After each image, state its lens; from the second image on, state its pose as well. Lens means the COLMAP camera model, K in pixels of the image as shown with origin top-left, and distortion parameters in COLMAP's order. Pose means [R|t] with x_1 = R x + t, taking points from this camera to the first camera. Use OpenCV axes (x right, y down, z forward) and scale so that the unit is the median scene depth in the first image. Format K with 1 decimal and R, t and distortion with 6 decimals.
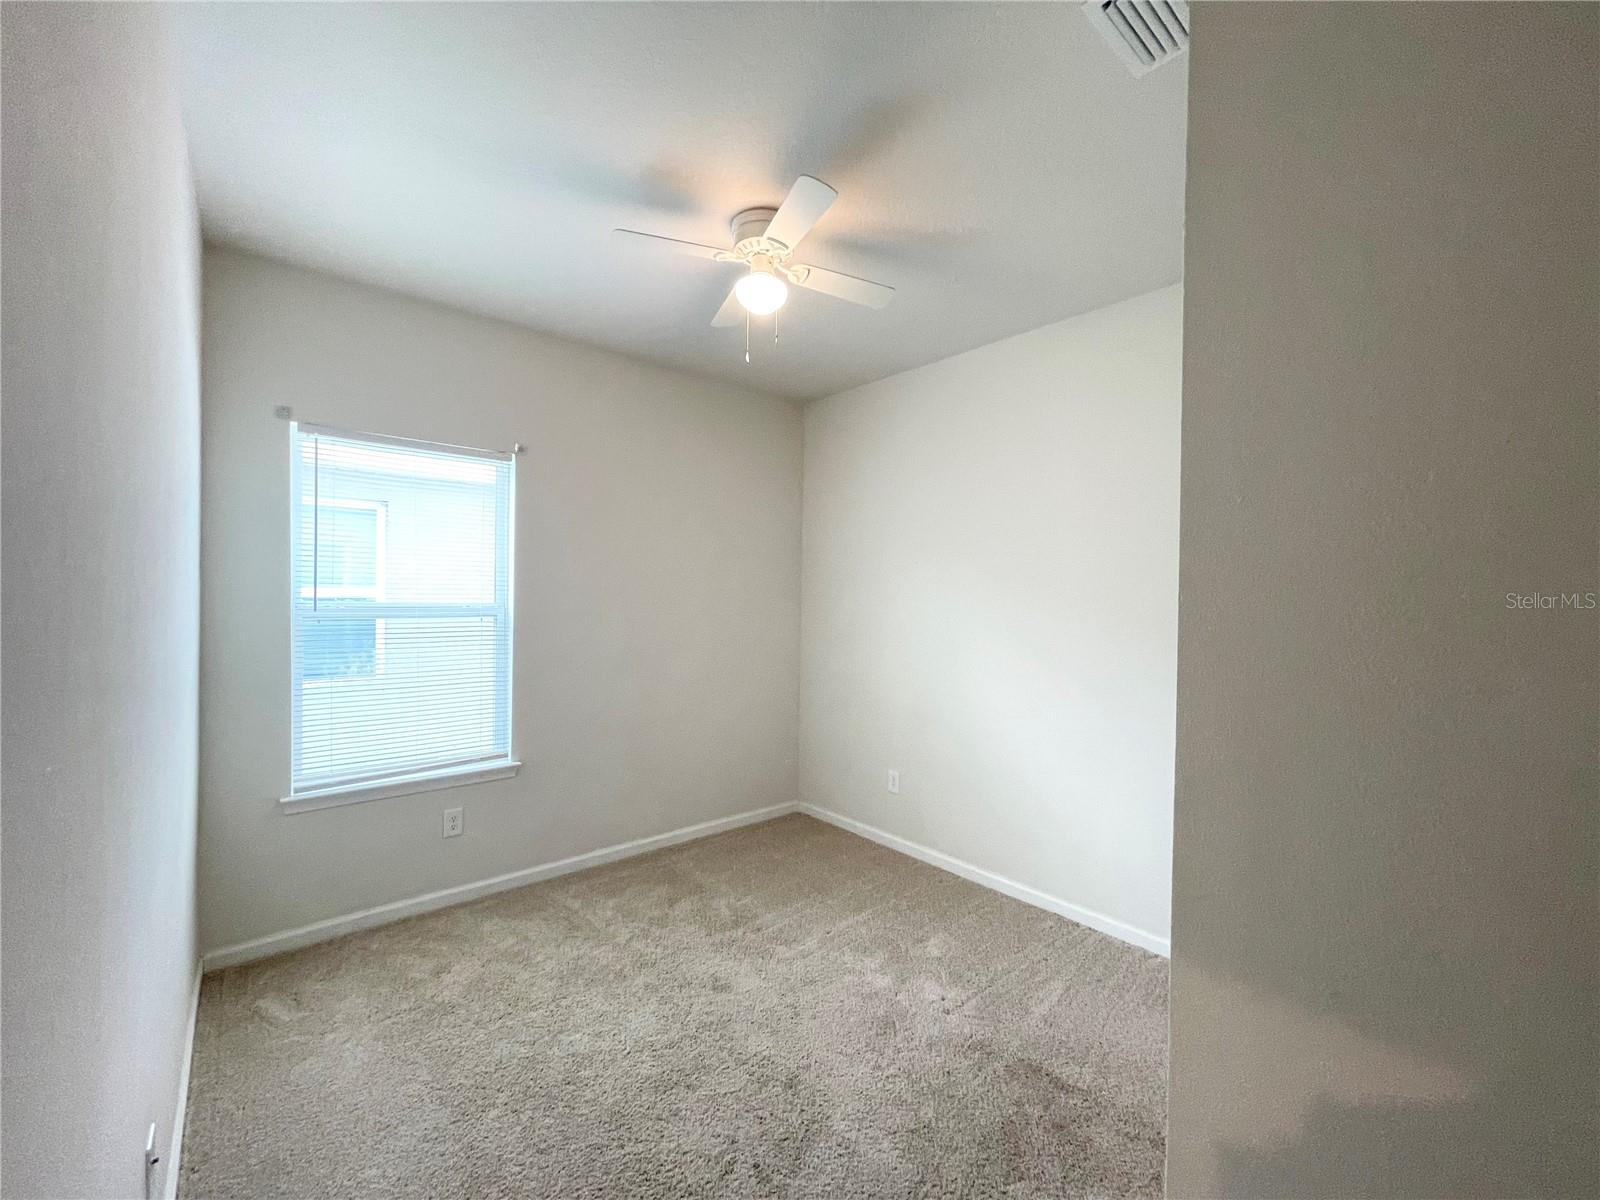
lens RADIAL K [[645.0, 0, 796.2], [0, 645.0, 600.8], [0, 0, 1]] dist [-0.002742, -0.000648]
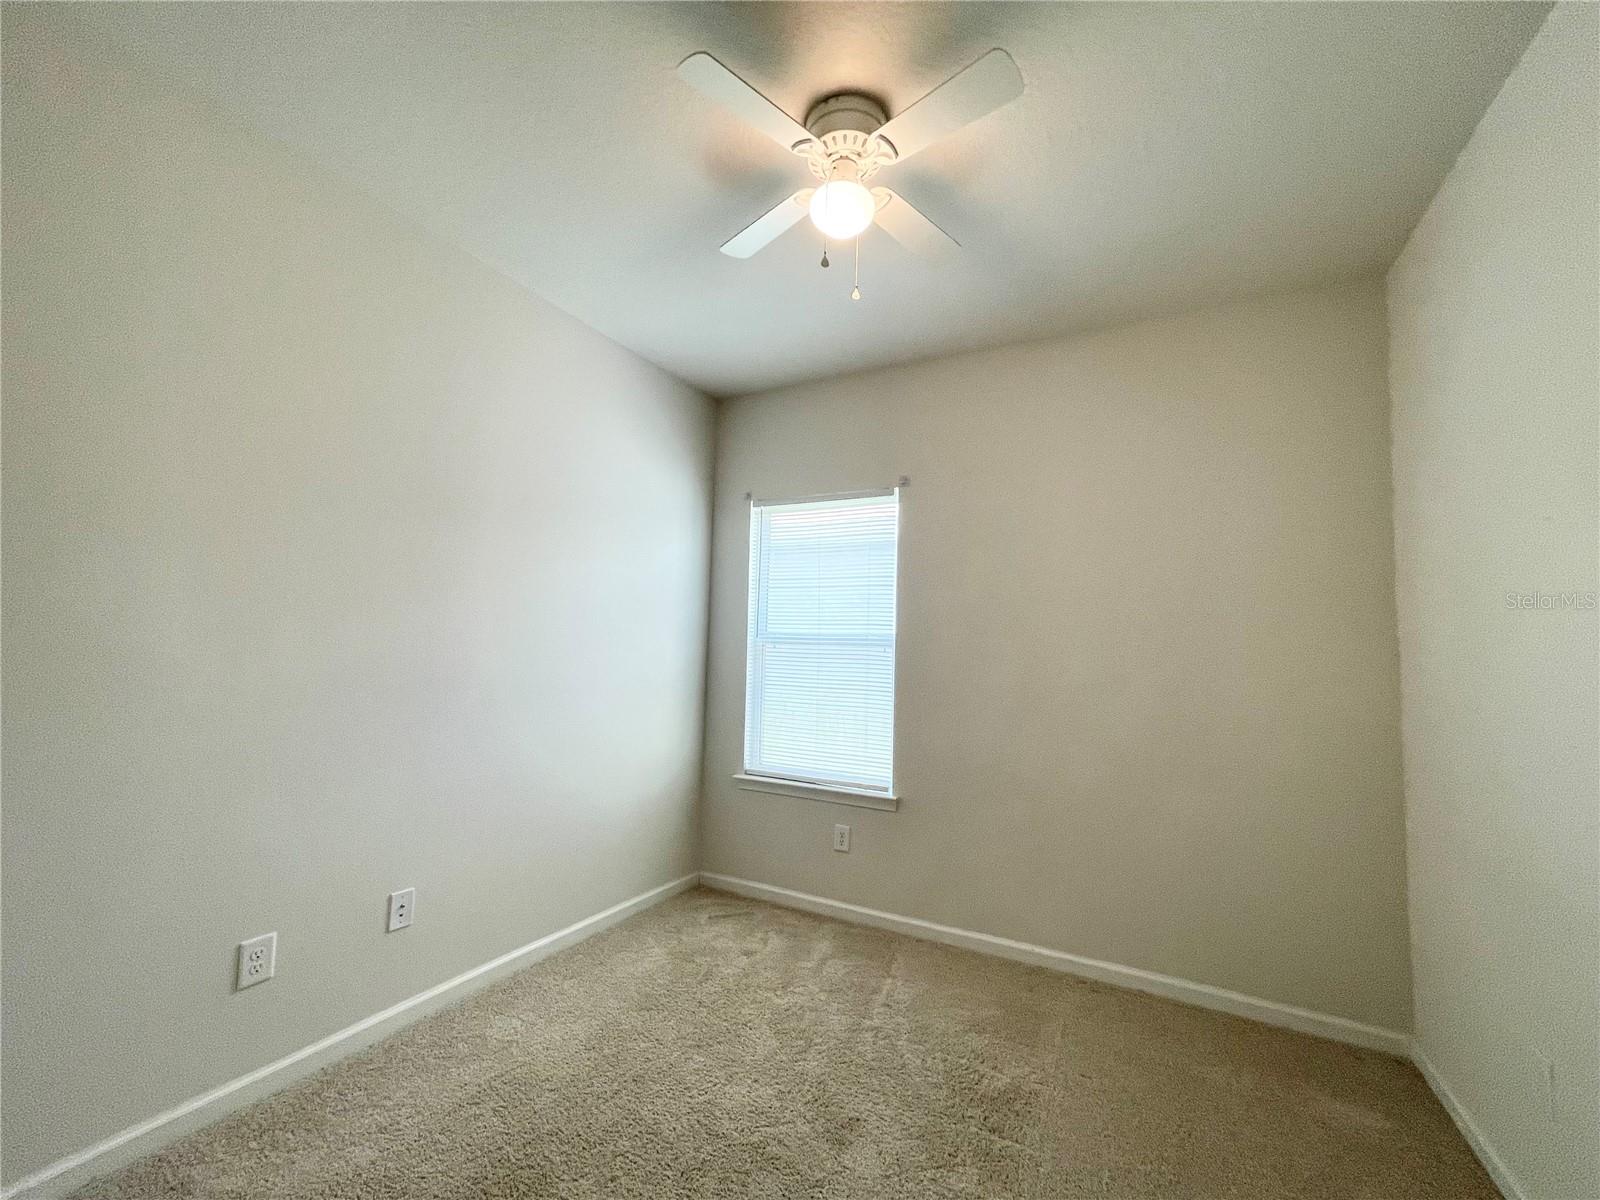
lens RADIAL K [[645.0, 0, 796.2], [0, 645.0, 600.8], [0, 0, 1]] dist [-0.002742, -0.000648]
pose [[0.368920, -0.070177, -0.926808, 0.468691], [-0.036732, 0.995266, -0.089981, 0.052190], [0.928735, 0.067239, 0.364596, 0.524604]]
